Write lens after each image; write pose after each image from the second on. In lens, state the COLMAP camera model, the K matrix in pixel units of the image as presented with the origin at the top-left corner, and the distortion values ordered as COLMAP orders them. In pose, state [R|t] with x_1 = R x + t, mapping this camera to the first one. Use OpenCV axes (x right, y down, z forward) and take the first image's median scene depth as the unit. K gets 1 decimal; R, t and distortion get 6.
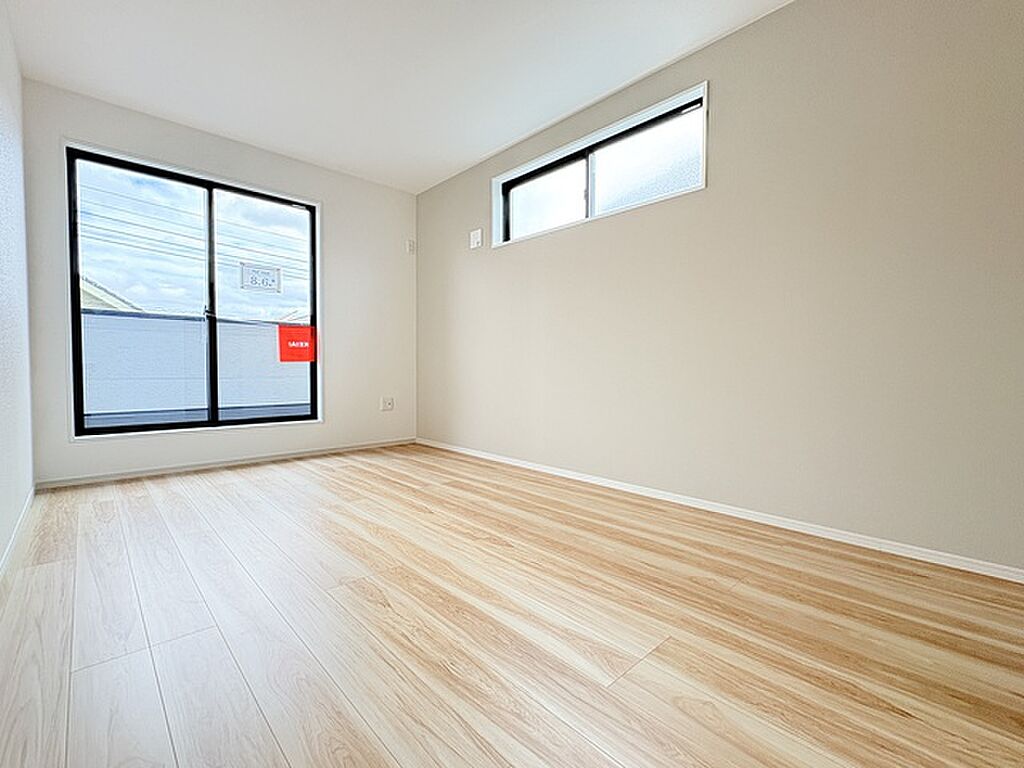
lens RADIAL K [[444.6, 0, 510.3], [0, 444.6, 381.1], [0, 0, 1]] dist [-0.001749, -0.000076]
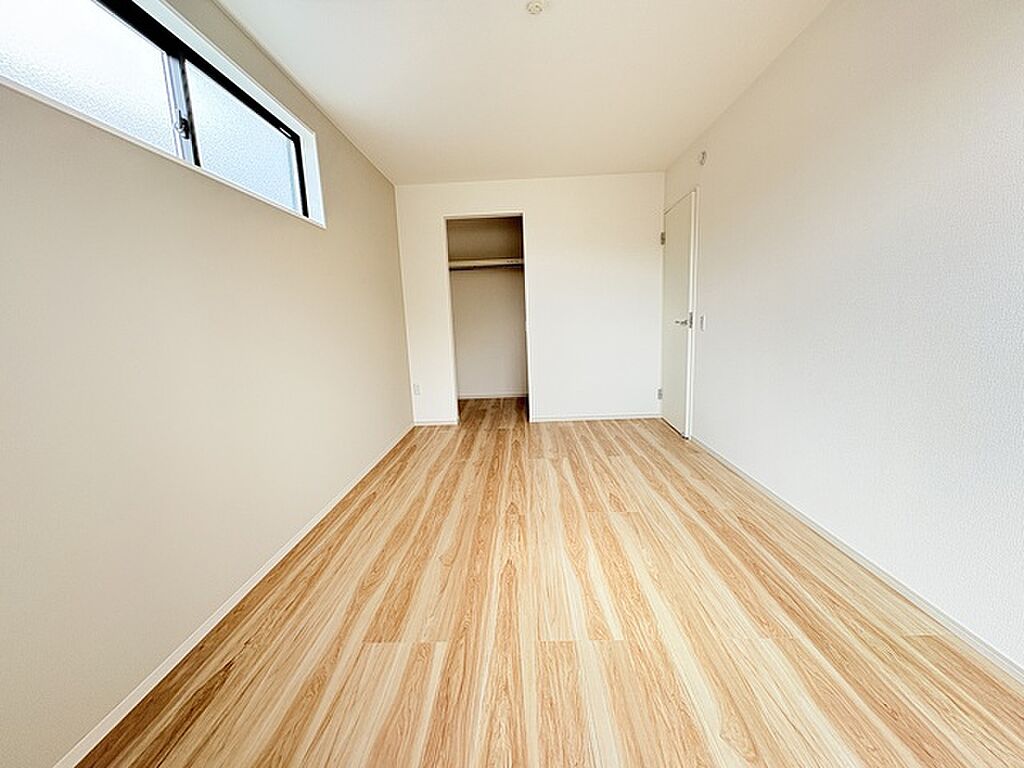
lens RADIAL K [[408.1, 0, 510.3], [0, 408.1, 383.6], [0, 0, 1]] dist [0.001941, -0.000200]
pose [[-0.703134, -0.084181, 0.706057, -0.732870], [0.065087, 0.981179, 0.181801, -0.201429], [-0.708072, 0.173785, -0.684421, 1.514254]]
